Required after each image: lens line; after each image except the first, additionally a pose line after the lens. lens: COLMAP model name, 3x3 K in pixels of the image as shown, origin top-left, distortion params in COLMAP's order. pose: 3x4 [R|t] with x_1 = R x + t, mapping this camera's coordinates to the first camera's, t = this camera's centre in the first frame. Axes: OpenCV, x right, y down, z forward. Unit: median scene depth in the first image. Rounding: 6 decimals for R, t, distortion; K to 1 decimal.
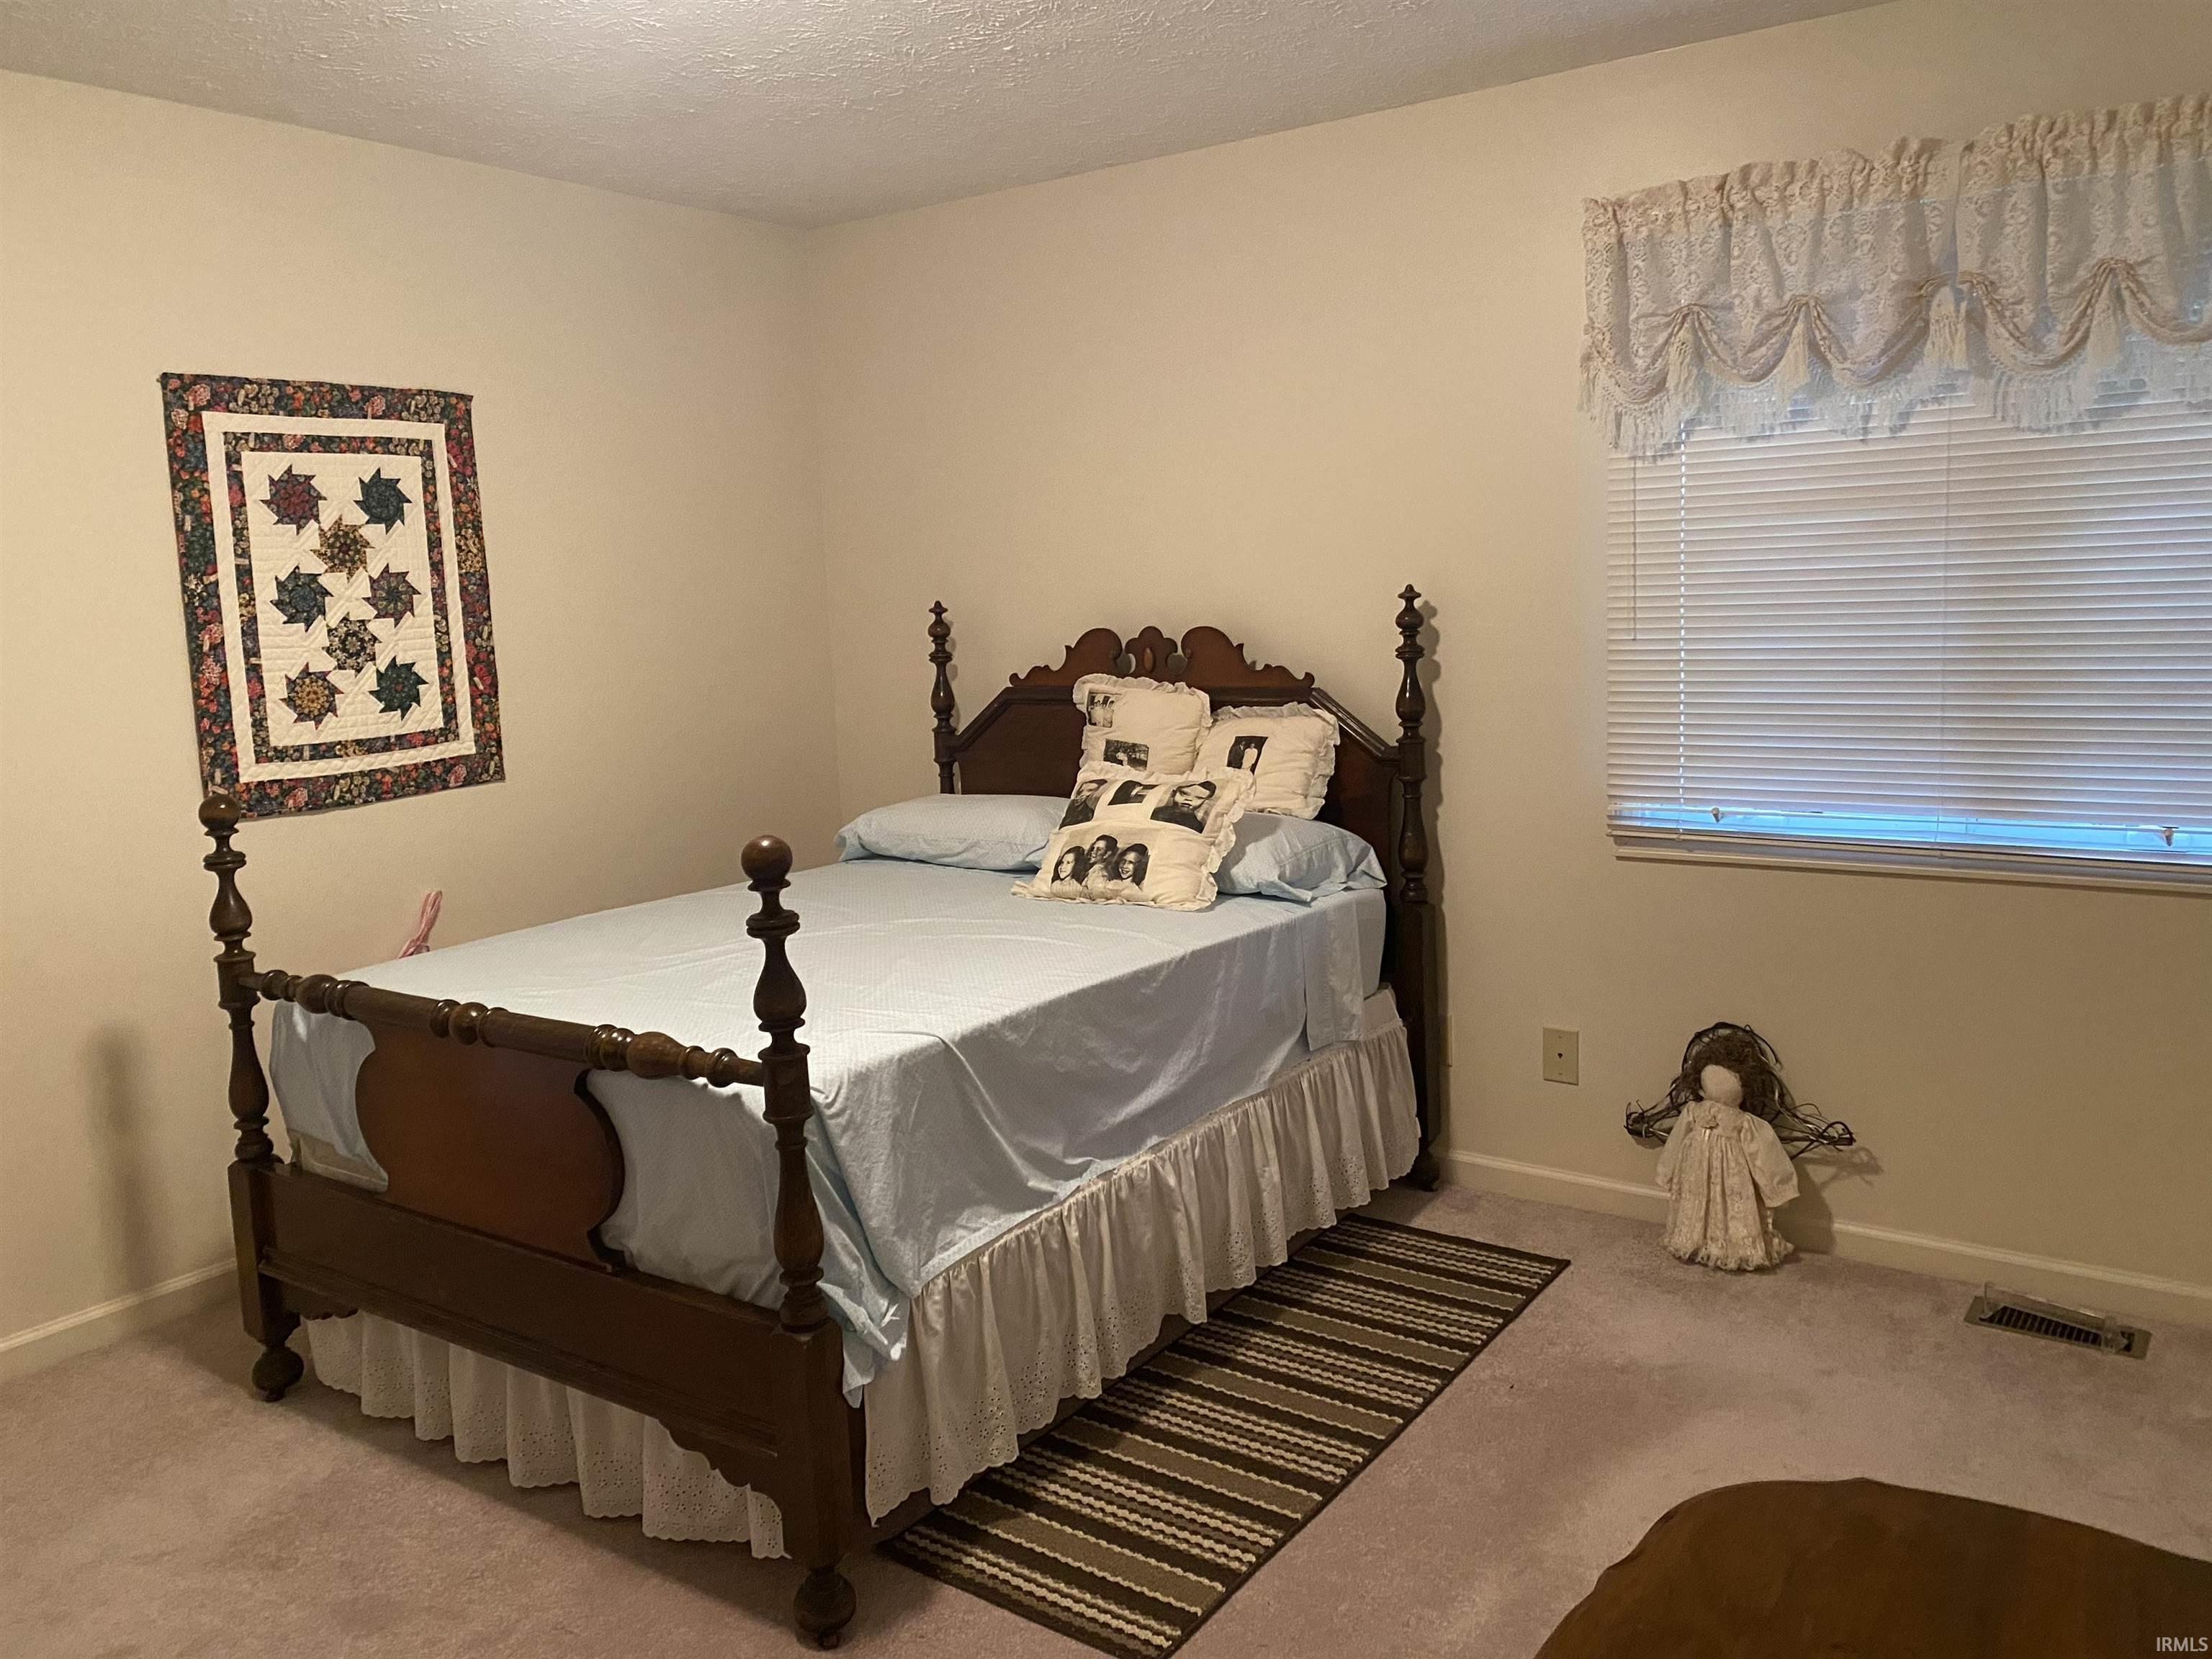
lens RADIAL K [[1676.8, 0, 1106.0], [0, 1676.8, 829.5], [0, 0, 1]] dist [0.004368, 0.001145]
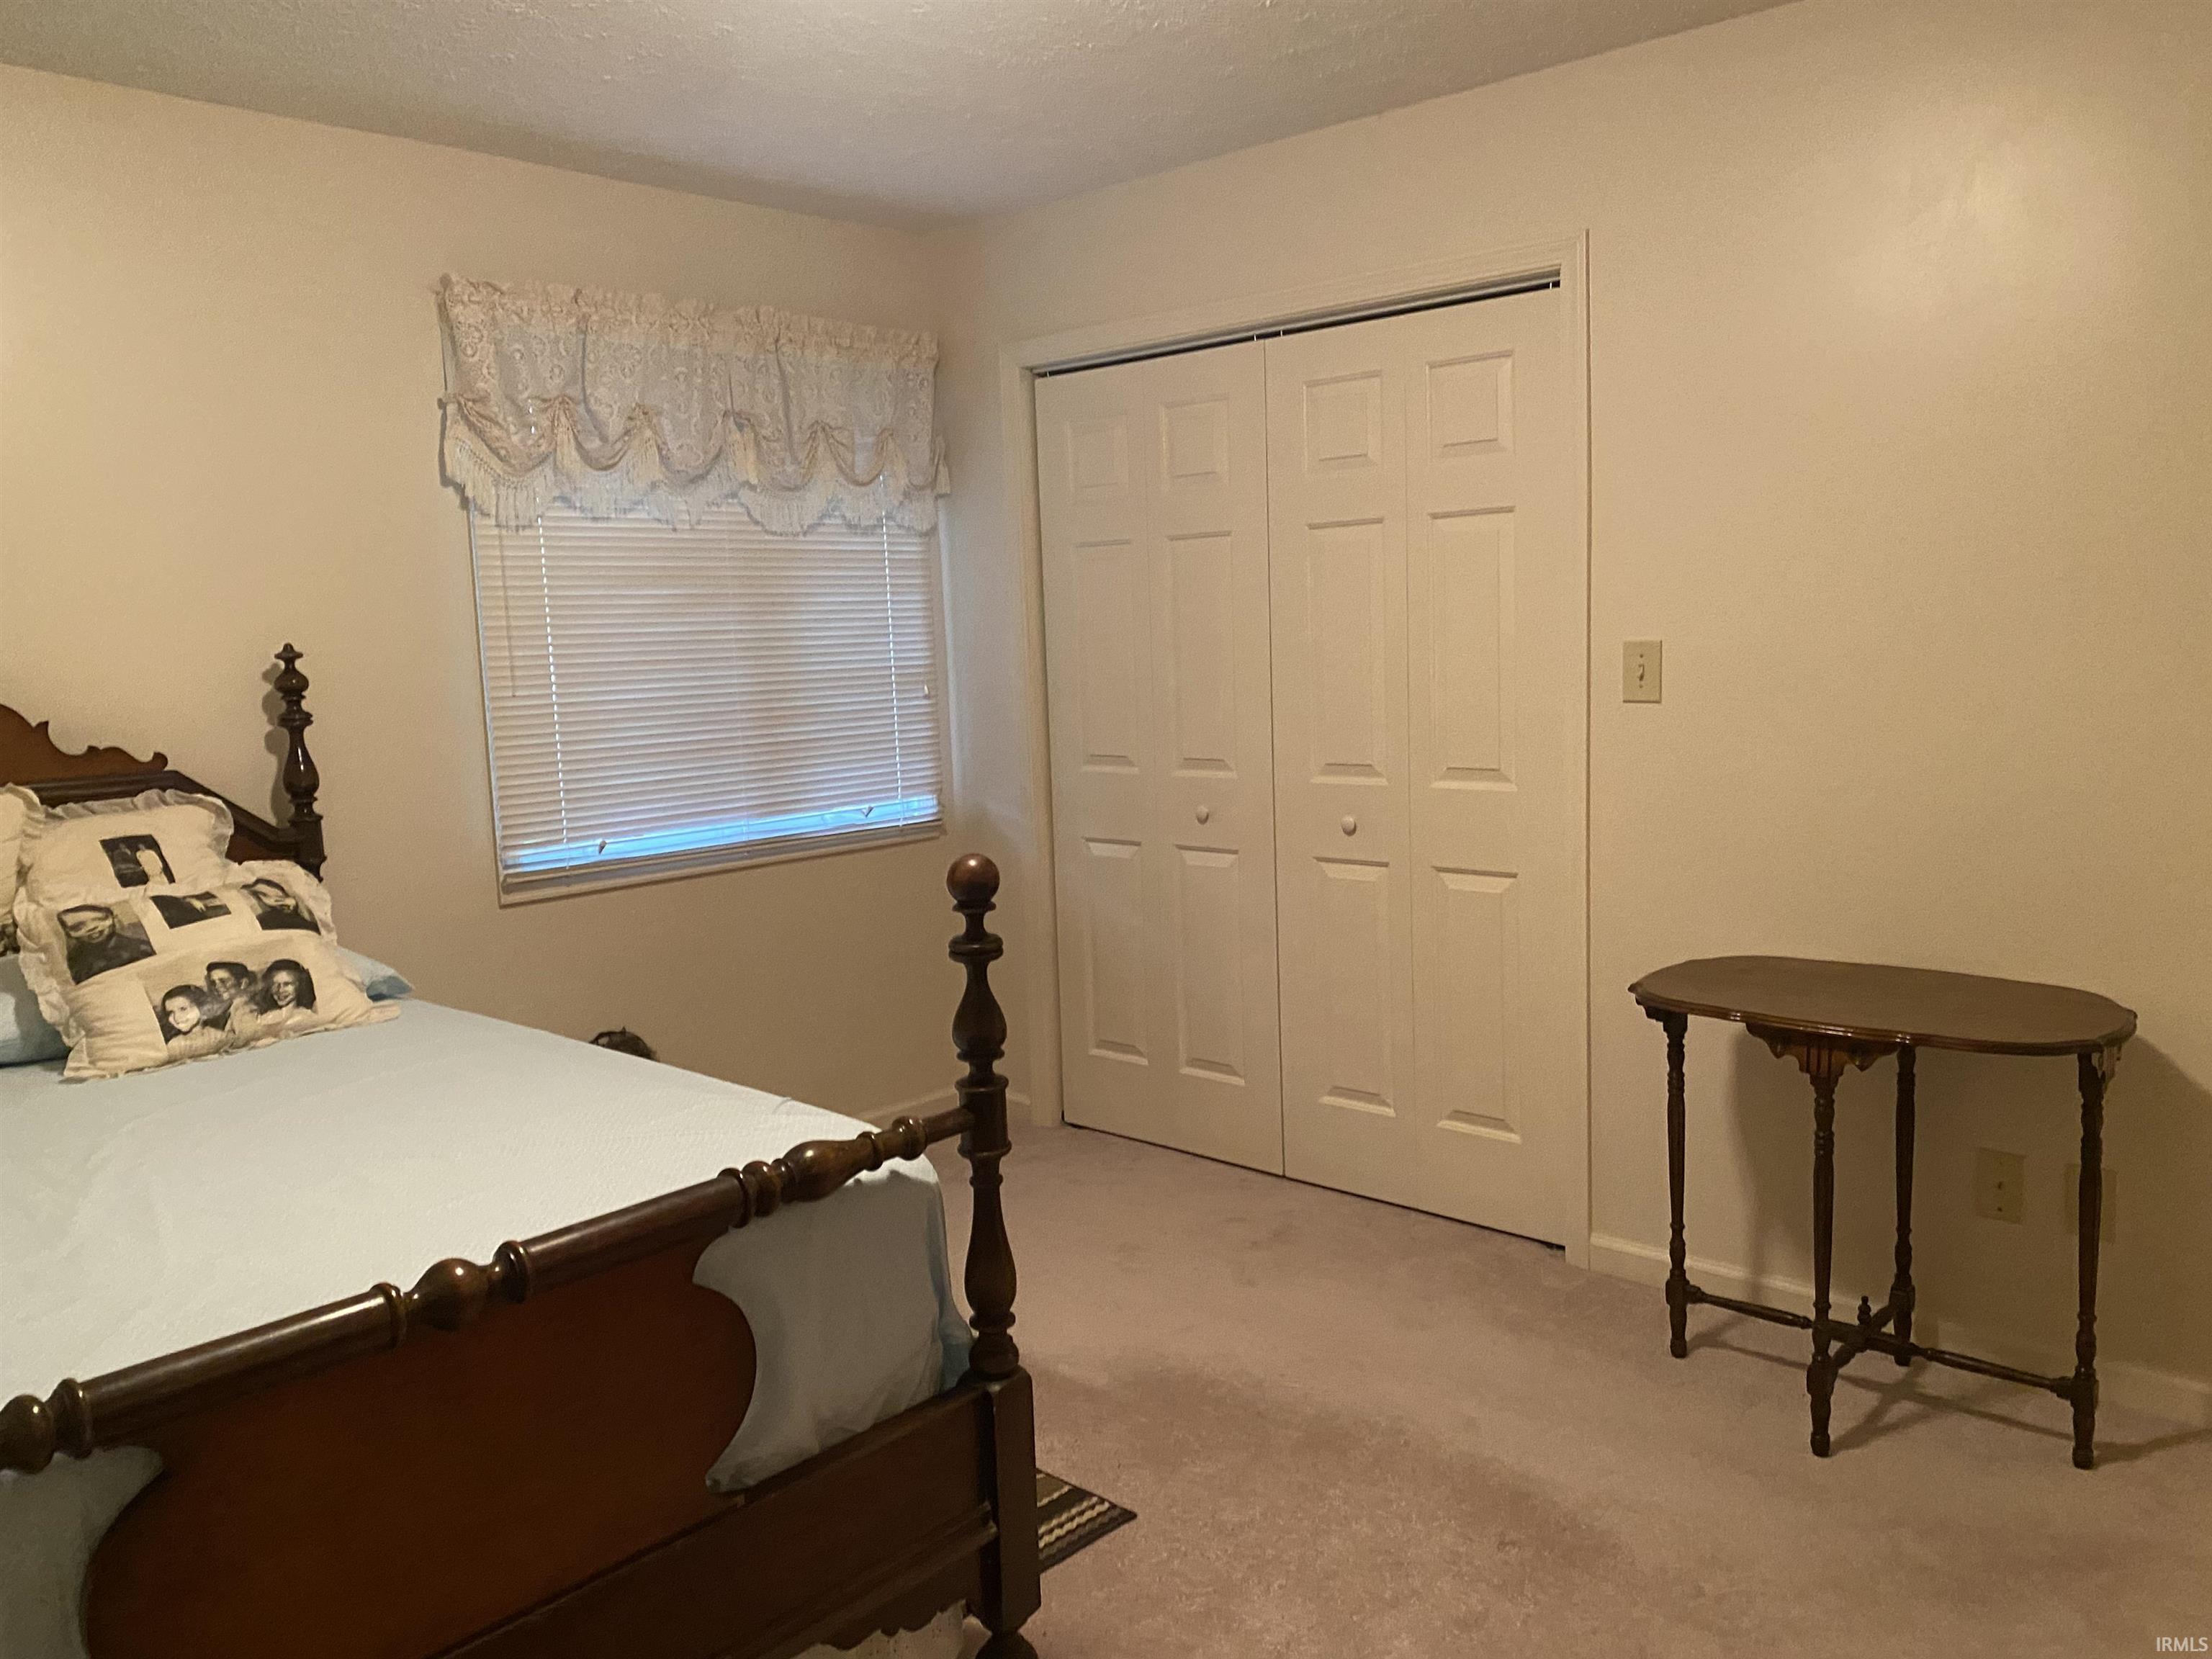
lens RADIAL K [[1684.6, 0, 1106.0], [0, 1684.6, 829.5], [0, 0, 1]] dist [0.037245, -0.042498]
pose [[0.130260, -0.092533, 0.987152, -0.714994], [0.166865, 0.983480, 0.070170, -0.043376], [-0.977337, 0.155581, 0.143549, 0.501431]]
